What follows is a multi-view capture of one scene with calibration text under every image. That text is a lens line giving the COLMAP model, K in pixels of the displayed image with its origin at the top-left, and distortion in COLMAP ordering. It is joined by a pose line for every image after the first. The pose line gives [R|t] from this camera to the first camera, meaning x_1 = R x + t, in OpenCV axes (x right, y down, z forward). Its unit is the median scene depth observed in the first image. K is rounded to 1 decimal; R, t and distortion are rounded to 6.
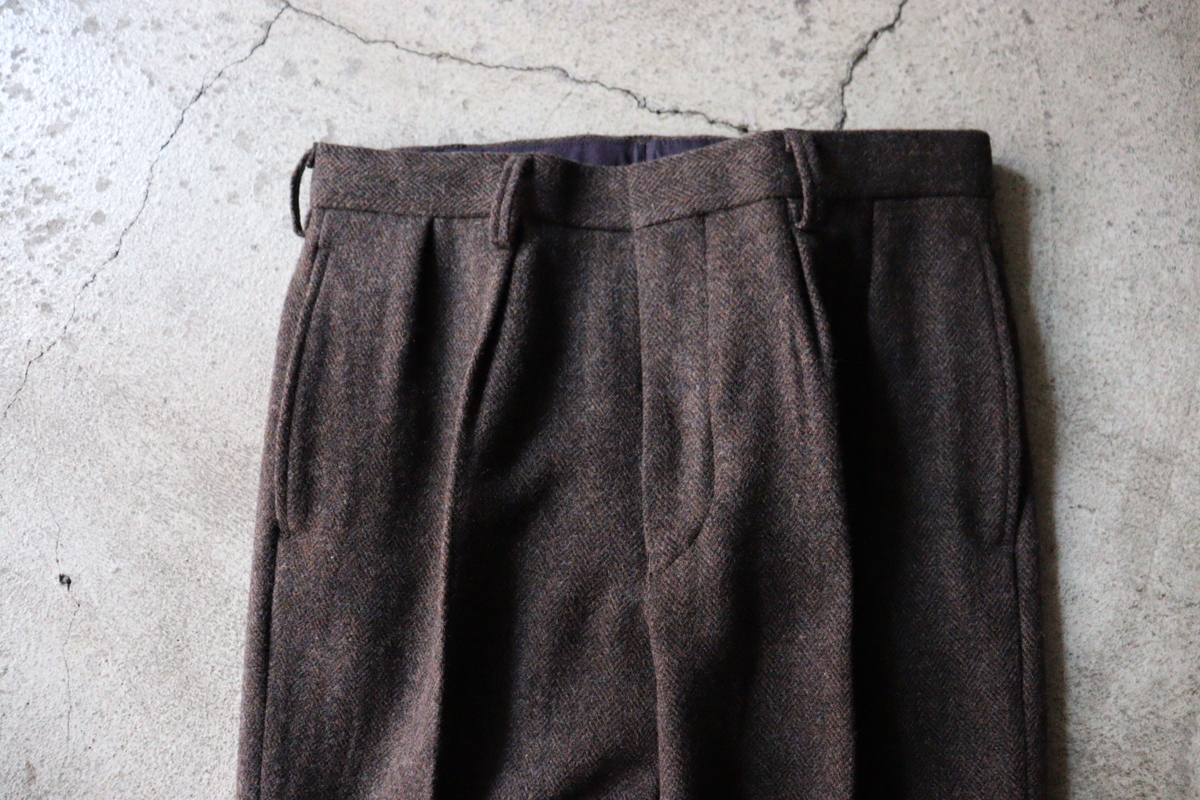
lens RADIAL K [[965.8, 0, 614.0], [0, 965.8, 397.3], [0, 0, 1]] dist [-0.167564, 0.136029]
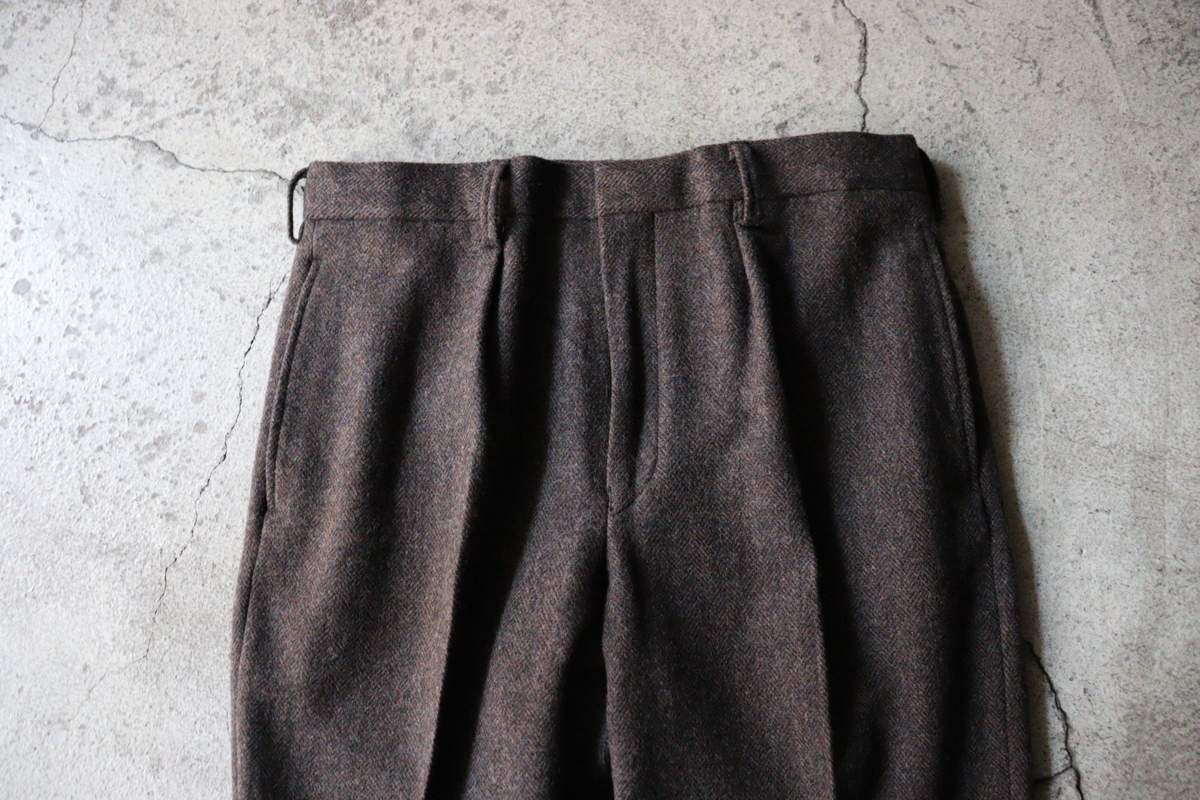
lens RADIAL K [[977.0, 0, 606.8], [0, 977.0, 403.8], [0, 0, 1]] dist [-0.176783, 0.149430]
pose [[0.979679, -0.193343, 0.053358, -0.140387], [0.195020, 0.980394, -0.028203, -0.097659], [-0.046859, 0.038036, 0.998177, -0.159856]]
